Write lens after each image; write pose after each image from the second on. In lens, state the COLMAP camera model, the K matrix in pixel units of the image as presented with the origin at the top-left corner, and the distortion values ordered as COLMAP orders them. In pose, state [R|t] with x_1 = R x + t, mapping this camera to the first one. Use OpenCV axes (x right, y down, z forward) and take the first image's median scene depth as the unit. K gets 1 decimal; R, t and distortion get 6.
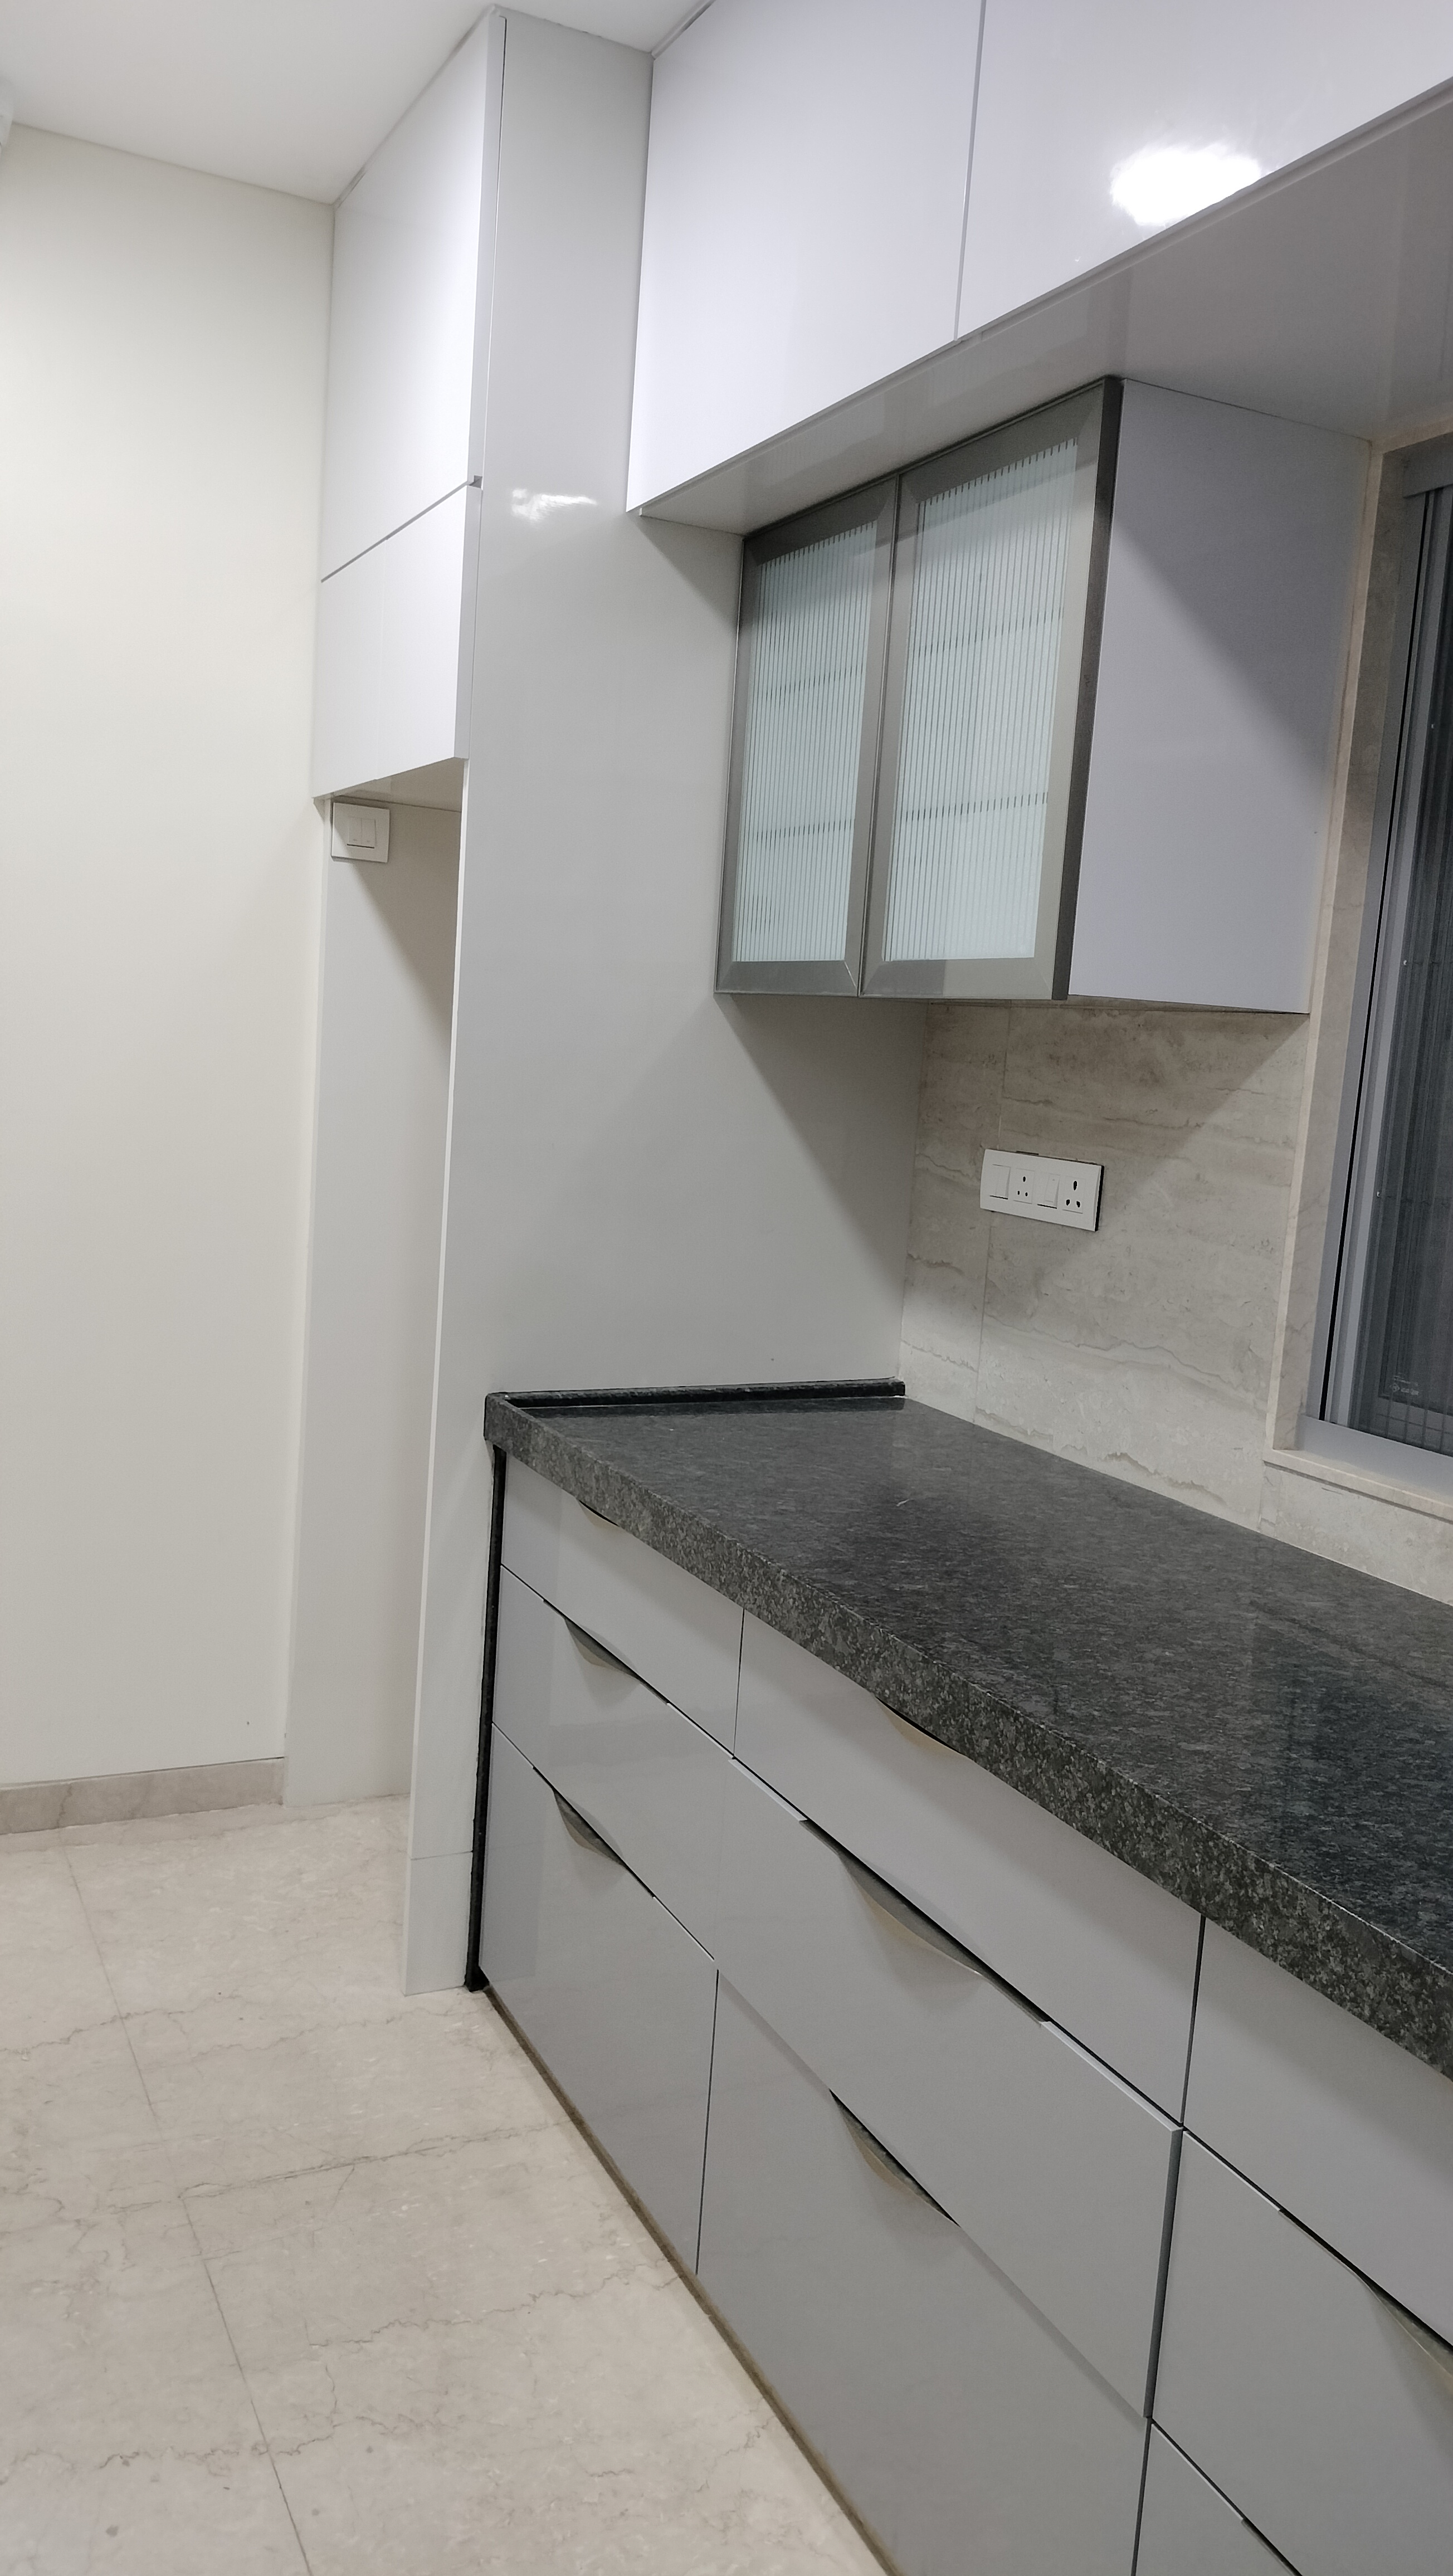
lens RADIAL K [[1952.5, 0, 726.5], [0, 1952.5, 1288.0], [0, 0, 1]] dist [0.105523, -0.092827]
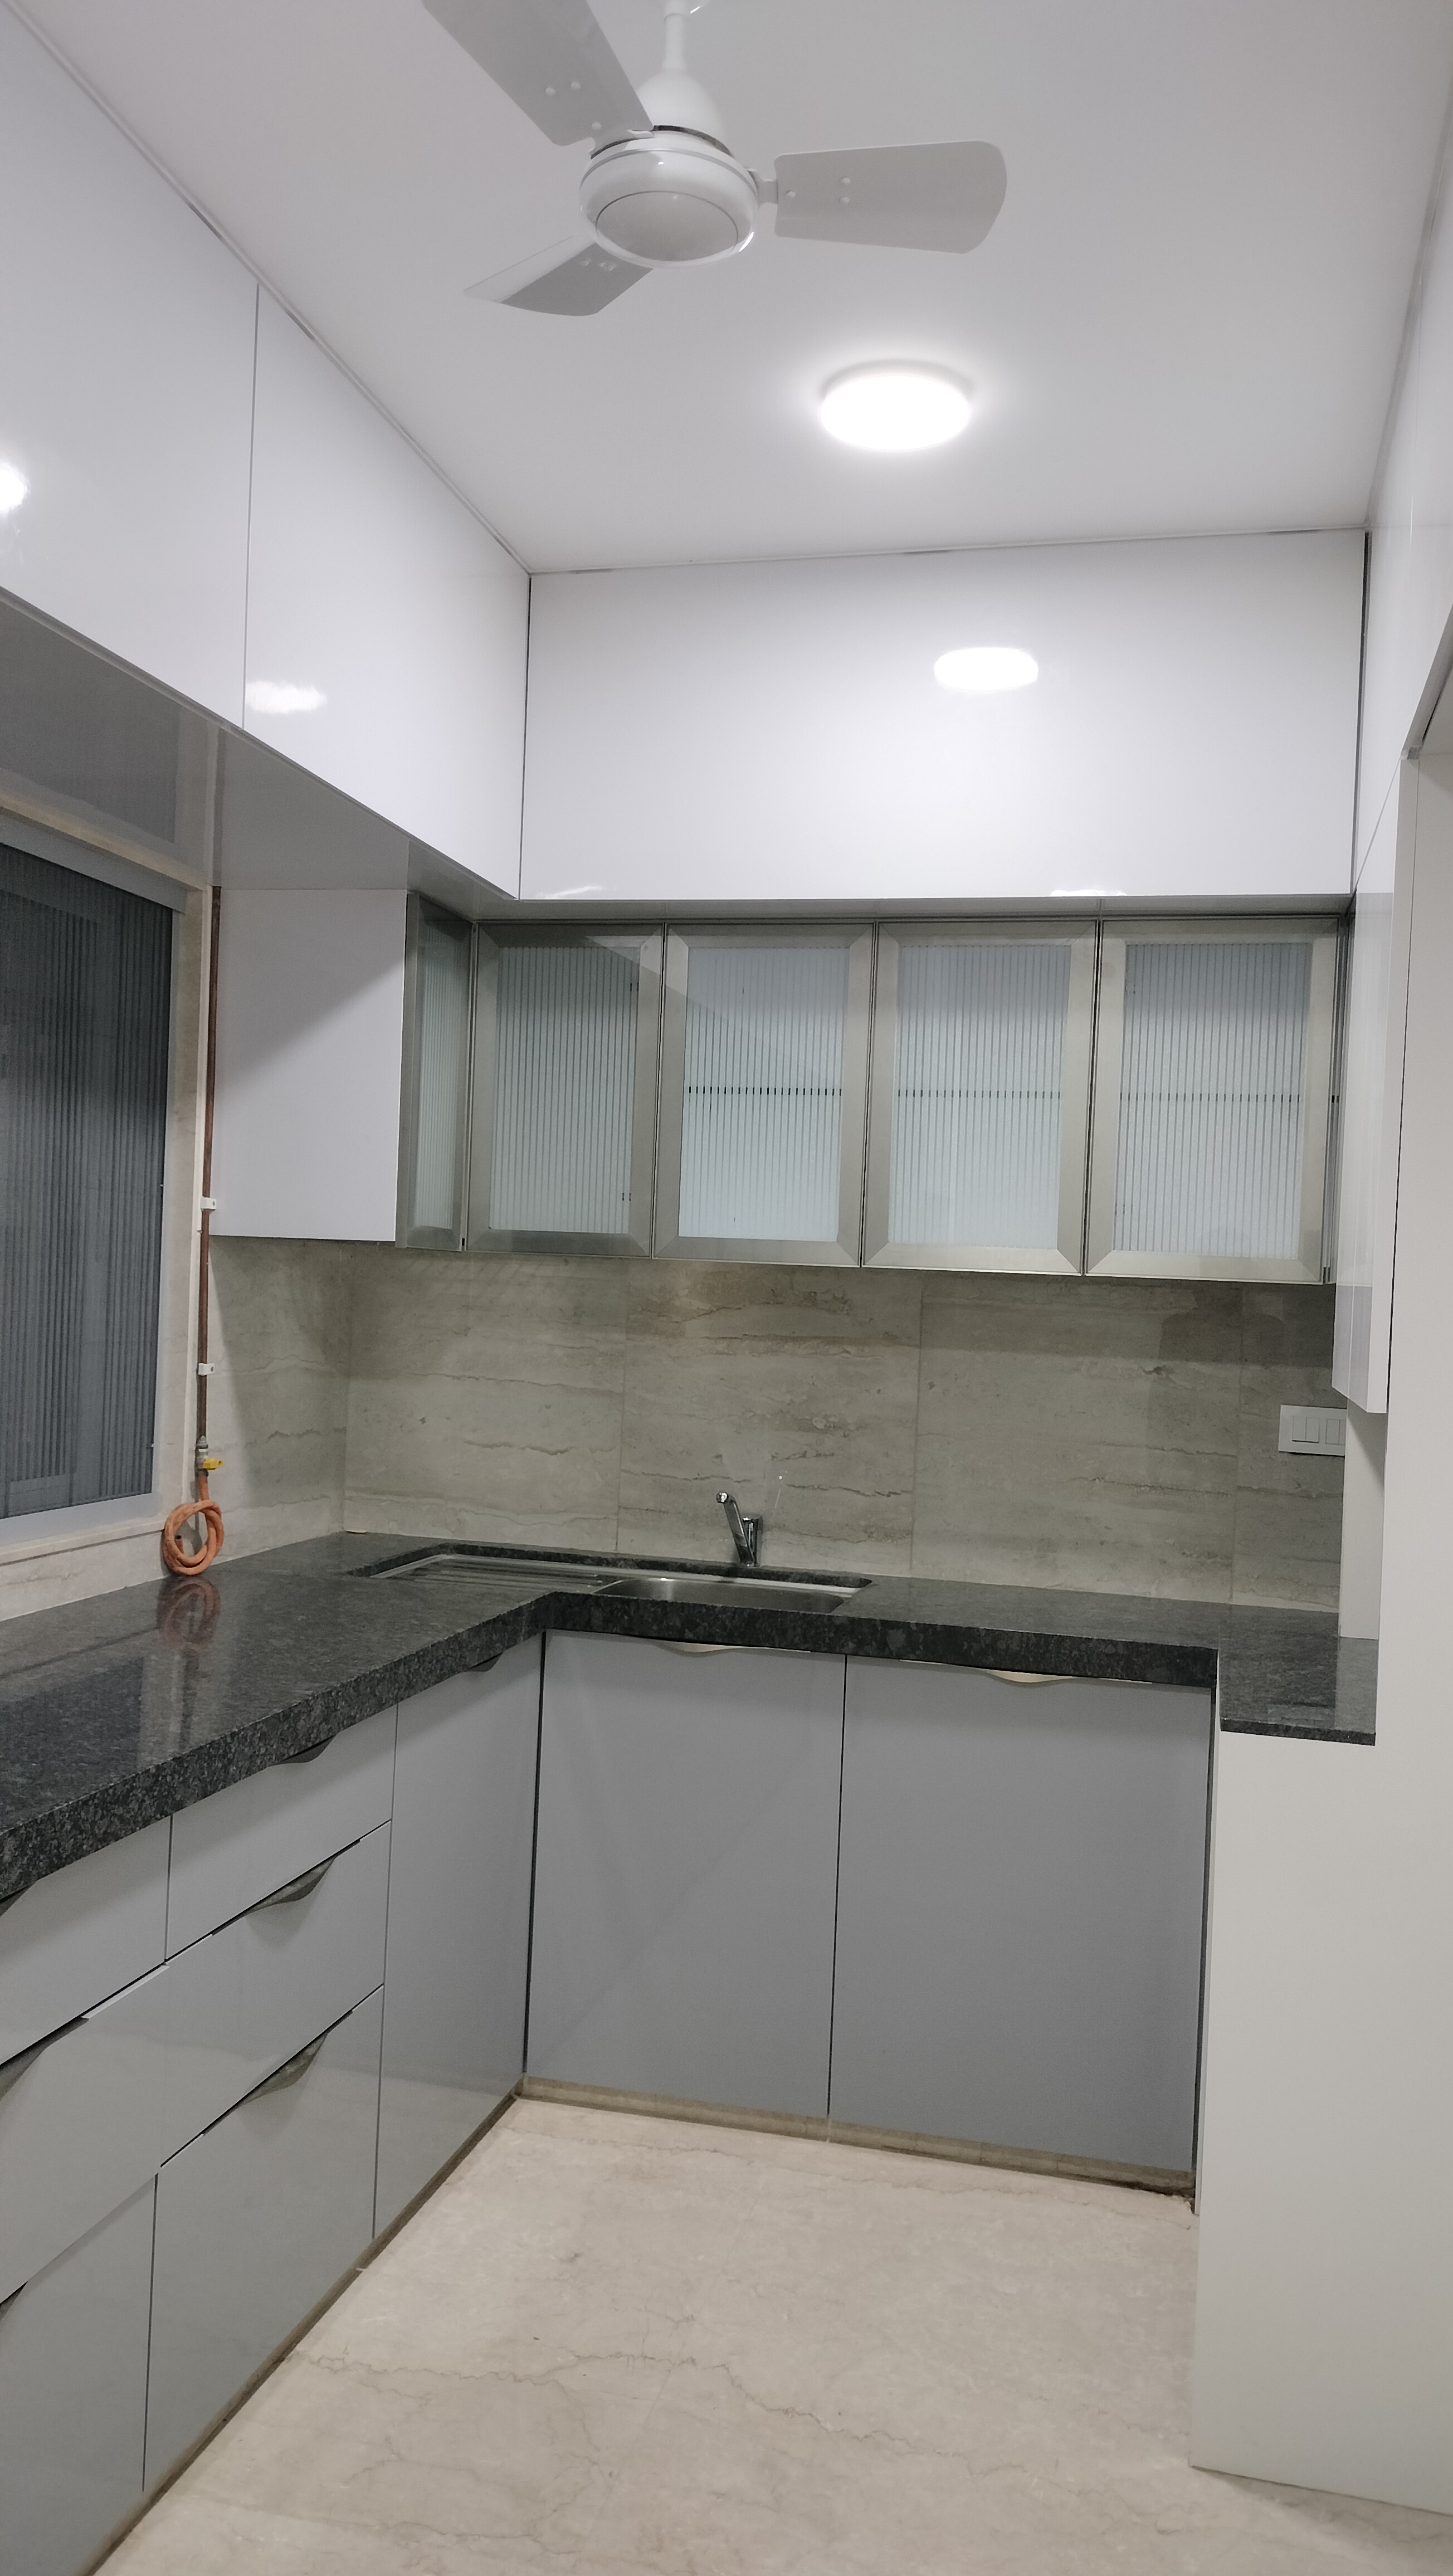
lens RADIAL K [[1982.0, 0, 721.7], [0, 1982.0, 1310.7], [0, 0, 1]] dist [0.100078, -0.155156]
pose [[-0.766736, -0.109599, 0.632537, -0.615835], [-0.014466, 0.988018, 0.153657, -0.191073], [-0.641799, 0.108664, -0.759135, 1.110966]]
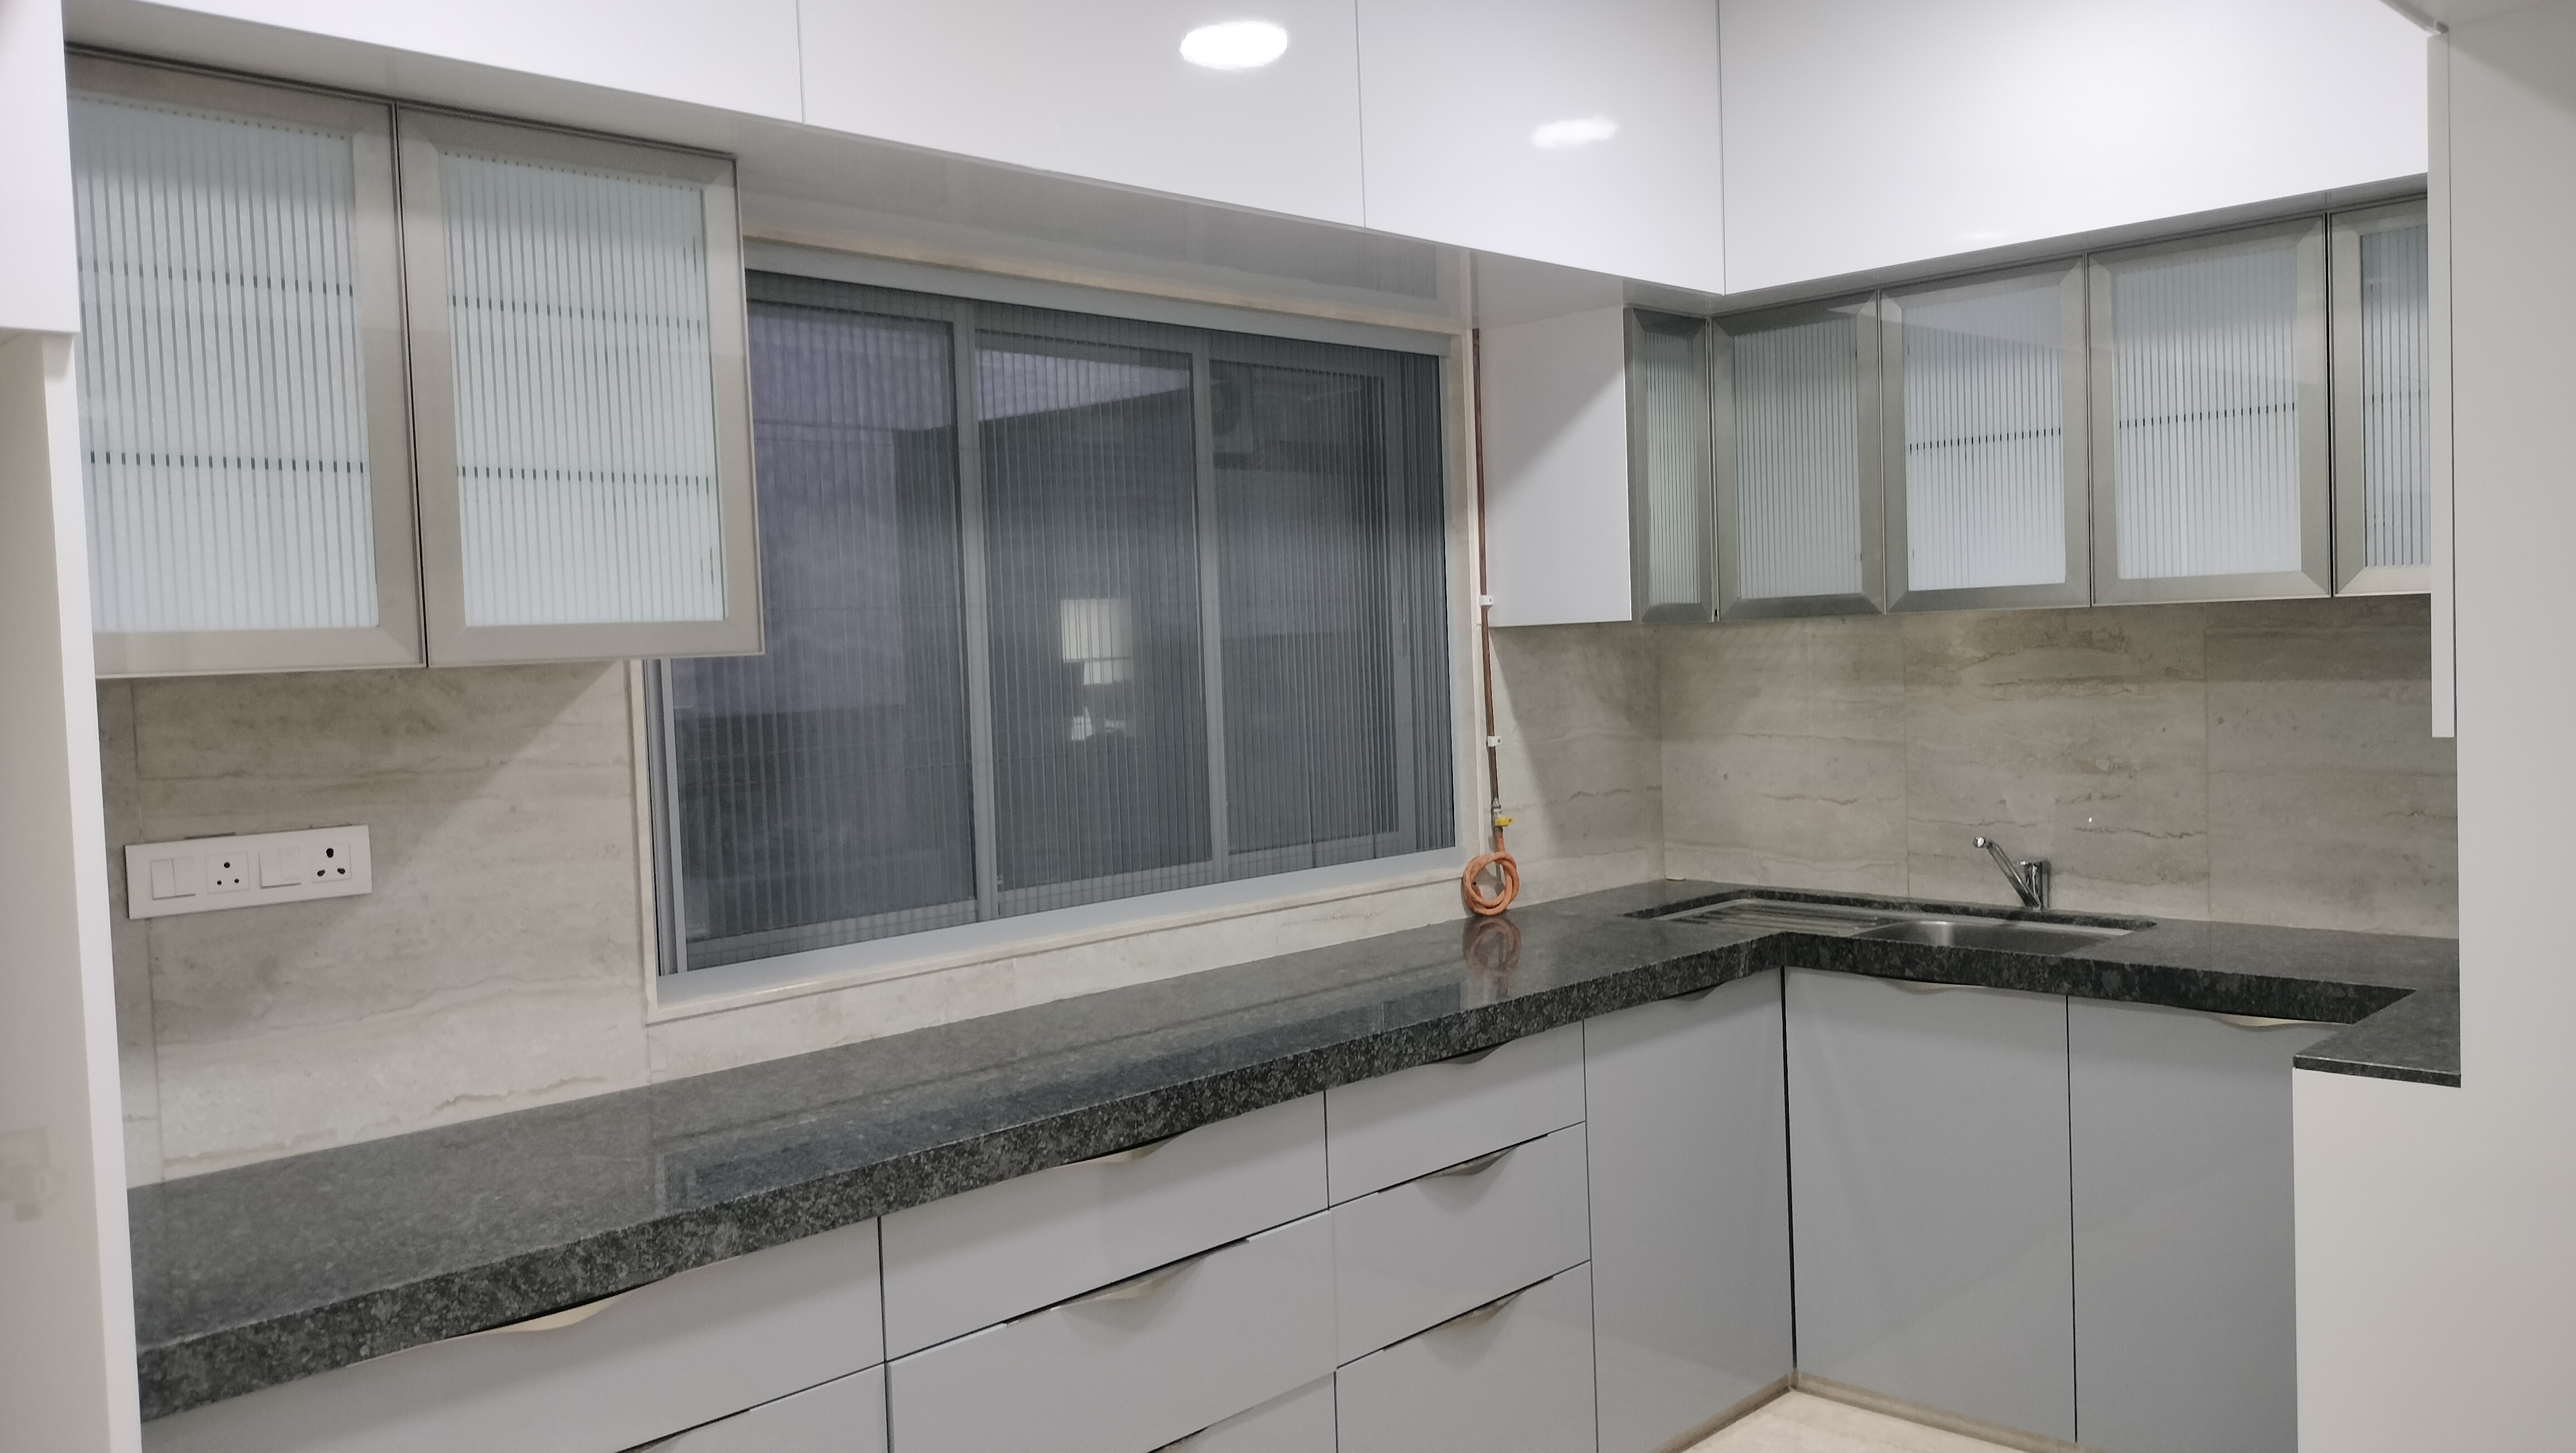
lens RADIAL K [[1982.0, 0, 1288.0], [0, 1982.0, 726.5], [0, 0, 1]] dist [0.100078, -0.155156]
pose [[-0.339053, -0.098417, 0.935605, -0.945458], [0.133489, 0.979417, 0.151401, -0.213716], [-0.931249, 0.176226, -0.318937, 0.956536]]
